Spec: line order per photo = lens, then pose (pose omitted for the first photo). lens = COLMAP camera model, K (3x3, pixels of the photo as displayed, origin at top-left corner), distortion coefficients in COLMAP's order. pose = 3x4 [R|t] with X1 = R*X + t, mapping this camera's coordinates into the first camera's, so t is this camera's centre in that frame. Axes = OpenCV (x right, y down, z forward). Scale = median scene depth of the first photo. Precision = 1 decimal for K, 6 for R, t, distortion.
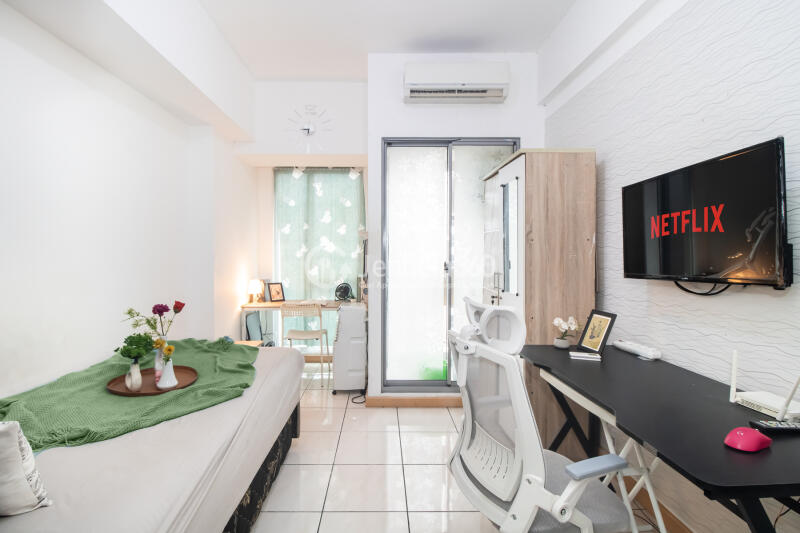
lens RADIAL K [[381.7, 0, 398.0], [0, 381.7, 253.3], [0, 0, 1]] dist [0.000307, 0.000006]
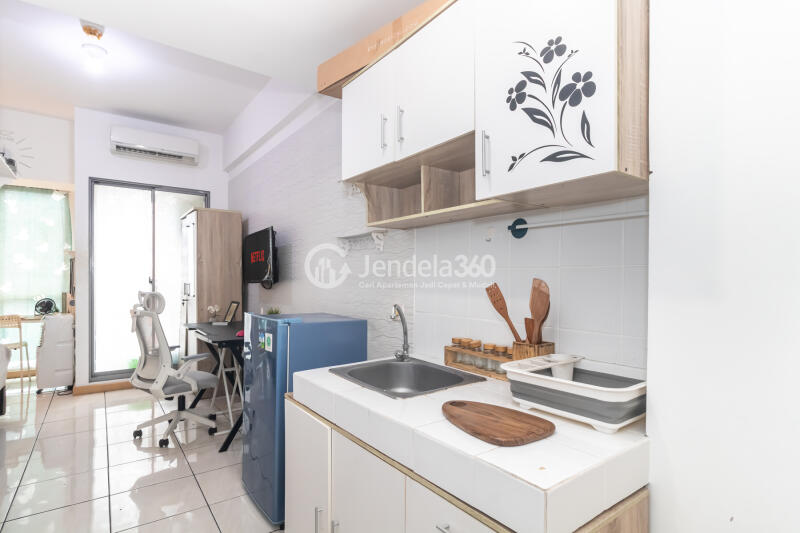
lens RADIAL K [[400.9, 0, 402.2], [0, 400.9, 281.6], [0, 0, 1]] dist [0.000015, -0.001092]
pose [[0.822428, 0.000083, 0.568869, 0.053096], [-0.007475, 0.999915, 0.010660, 0.016301], [-0.568820, -0.013019, 0.822359, -0.650007]]
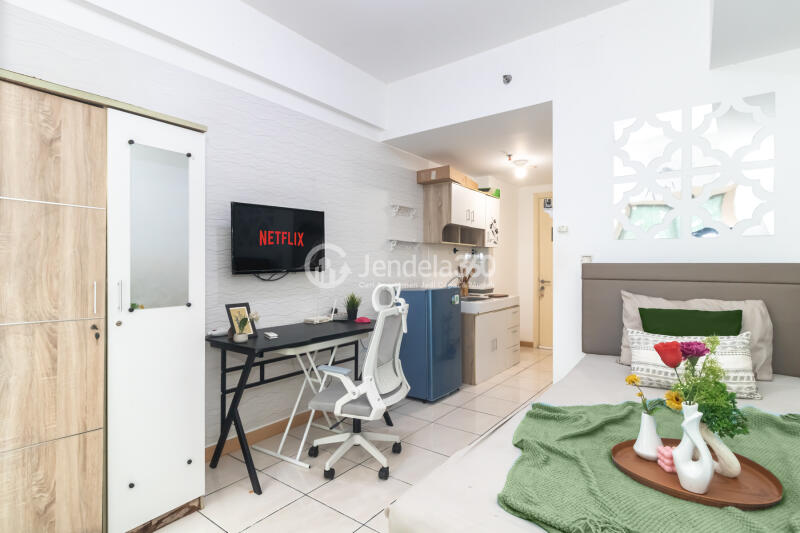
lens RADIAL K [[406.2, 0, 400.0], [0, 406.2, 266.5], [0, 0, 1]] dist [0.000113, -0.000215]
pose [[-0.775563, 0.000664, 0.631270, -0.378226], [-0.002296, 0.999990, -0.003873, 0.024434], [-0.631266, -0.004453, -0.775553, 0.958904]]
